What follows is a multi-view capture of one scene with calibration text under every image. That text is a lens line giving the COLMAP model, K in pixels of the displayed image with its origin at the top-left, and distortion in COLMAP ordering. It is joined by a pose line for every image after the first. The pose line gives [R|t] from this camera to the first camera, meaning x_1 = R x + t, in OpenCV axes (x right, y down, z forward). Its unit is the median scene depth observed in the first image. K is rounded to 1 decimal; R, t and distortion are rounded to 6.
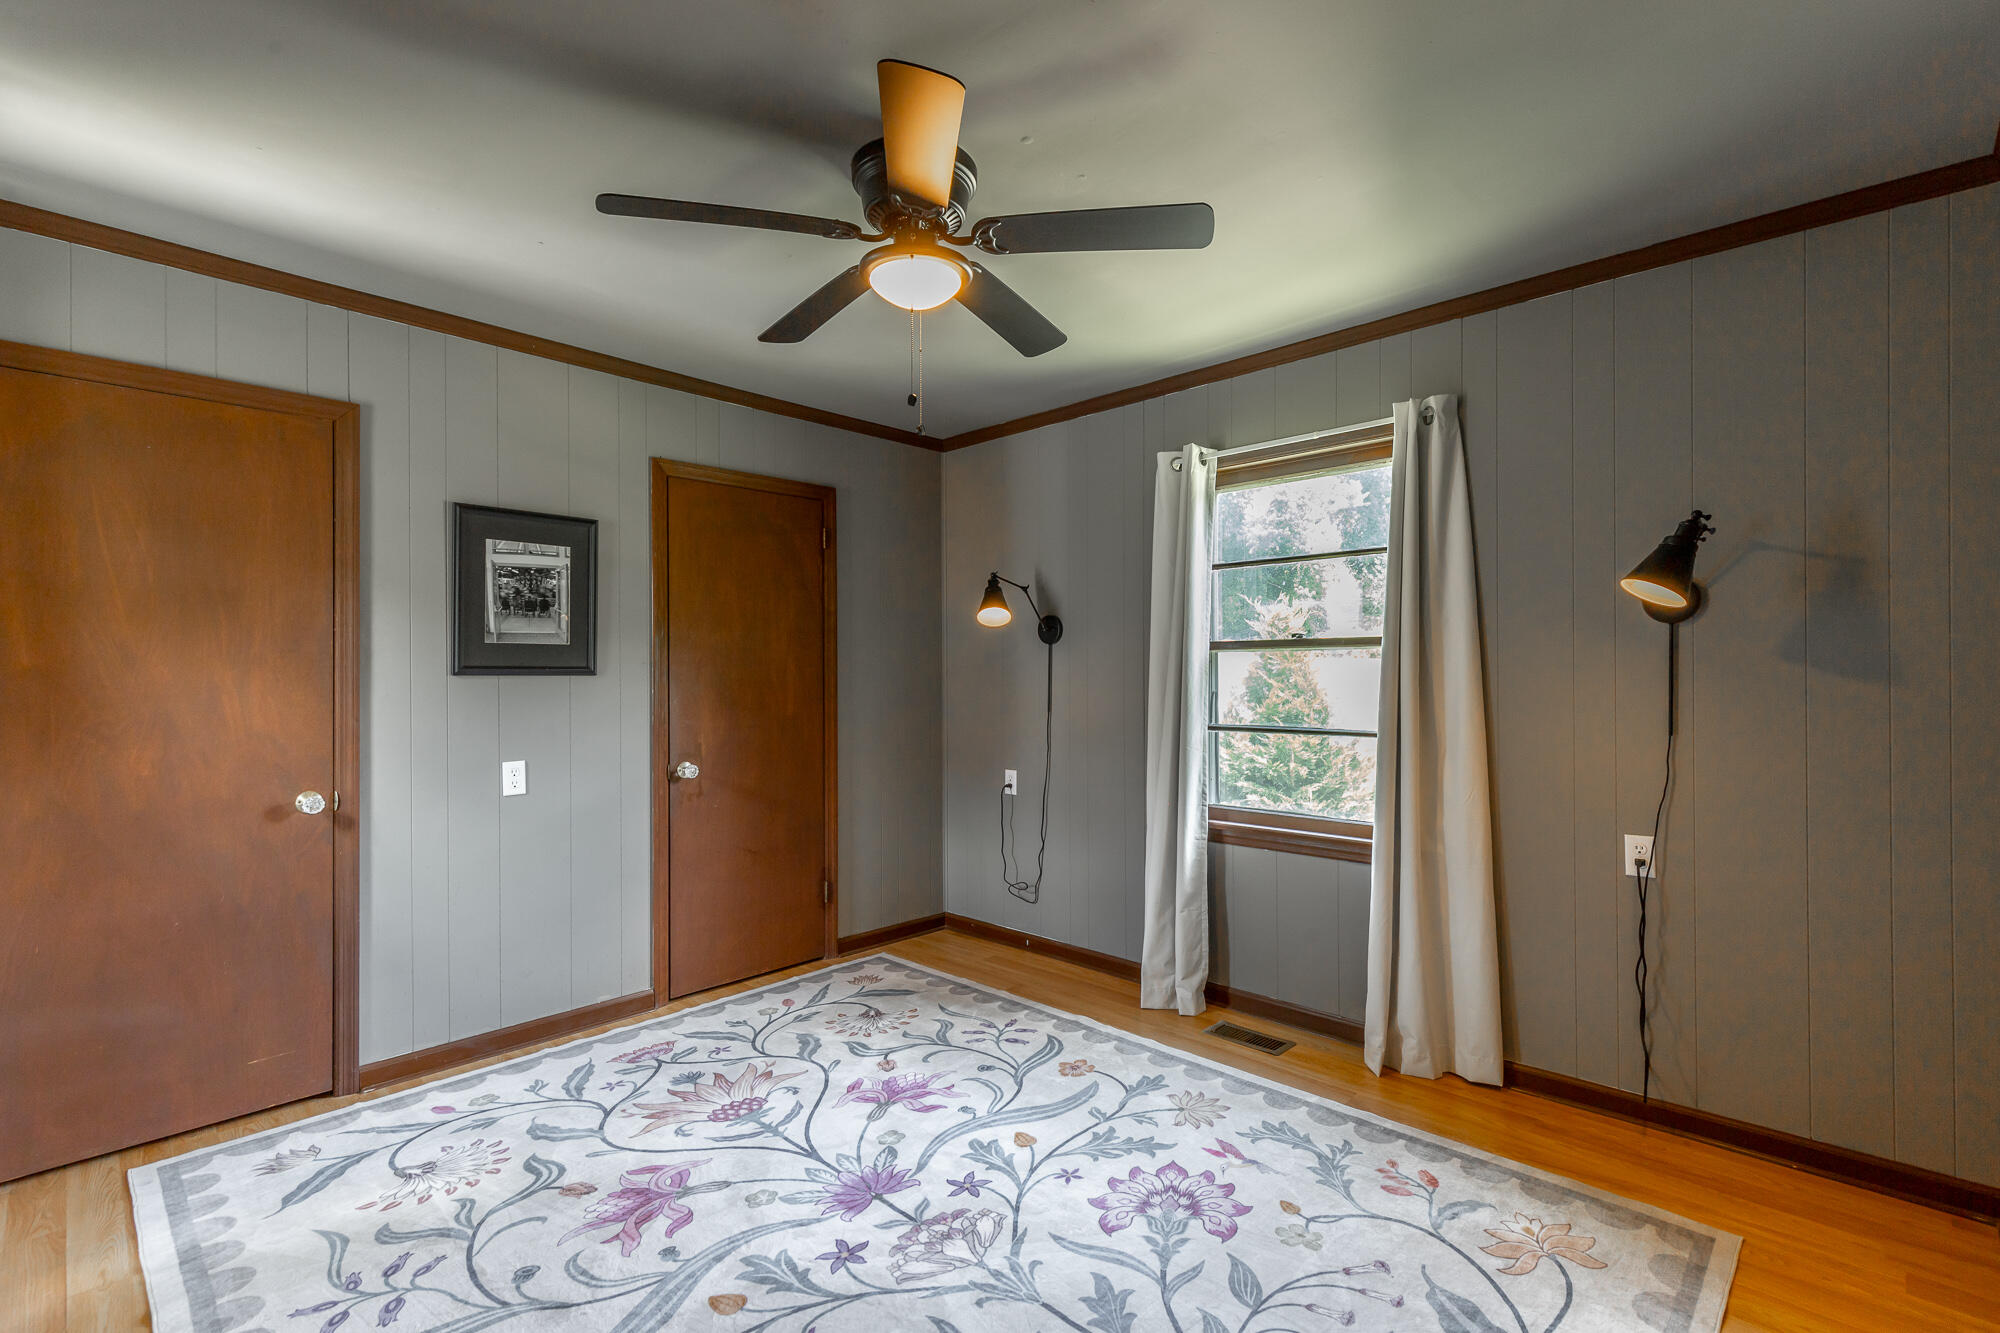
lens RADIAL K [[912.7, 0, 1015.5], [0, 912.7, 674.3], [0, 0, 1]] dist [0.013822, -0.000214]
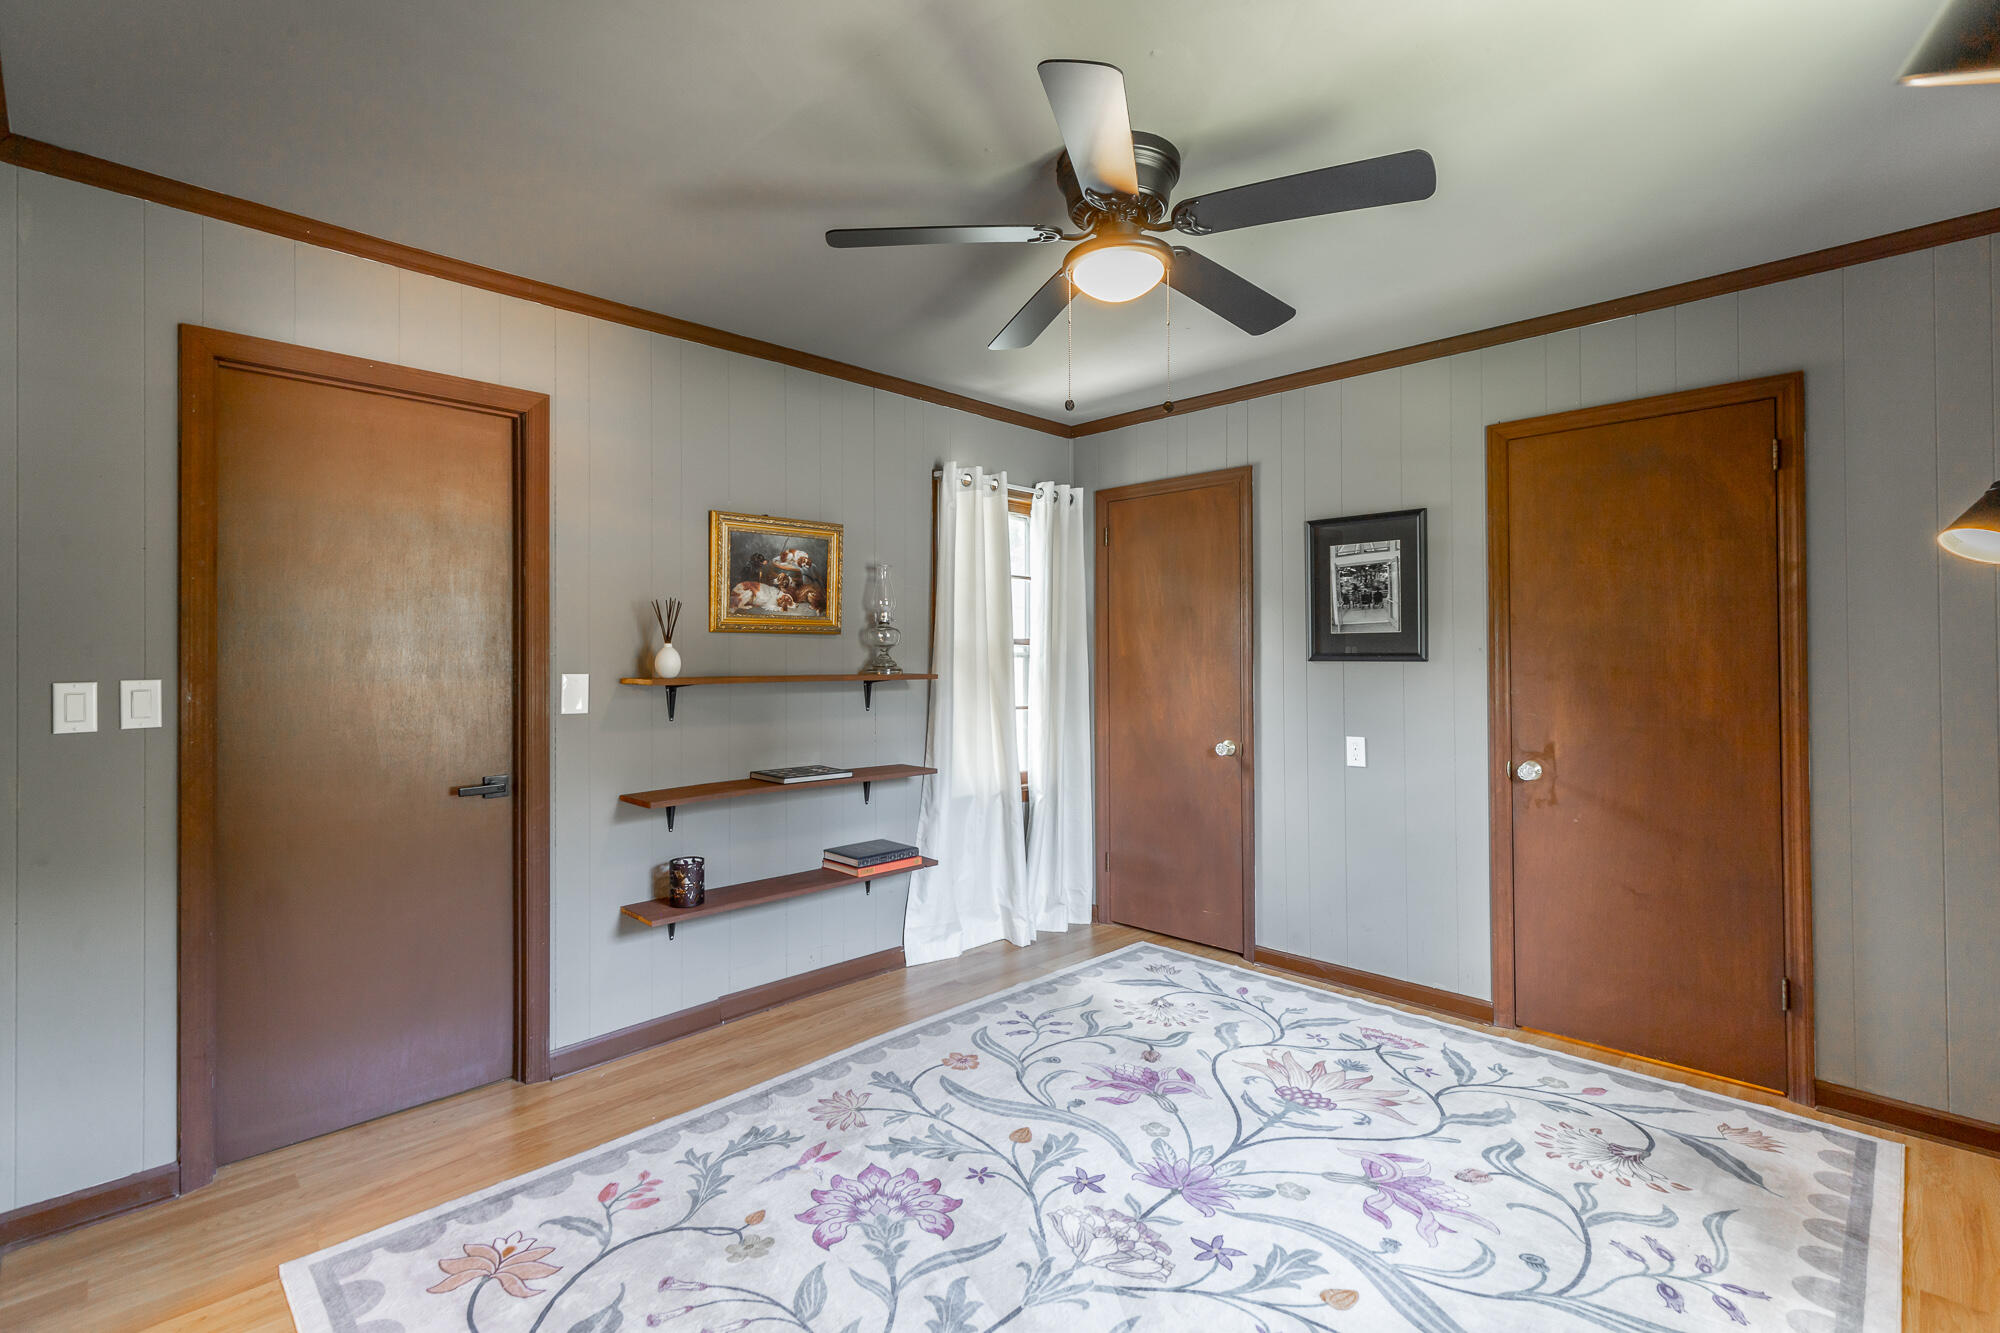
lens RADIAL K [[912.7, 0, 1015.6], [0, 912.7, 654.7], [0, 0, 1]] dist [0.013822, -0.000214]
pose [[-0.015699, -0.003379, -0.999871, 0.646476], [-0.000319, 0.999994, -0.003374, -0.003307], [0.999877, 0.000266, -0.015700, 0.647391]]
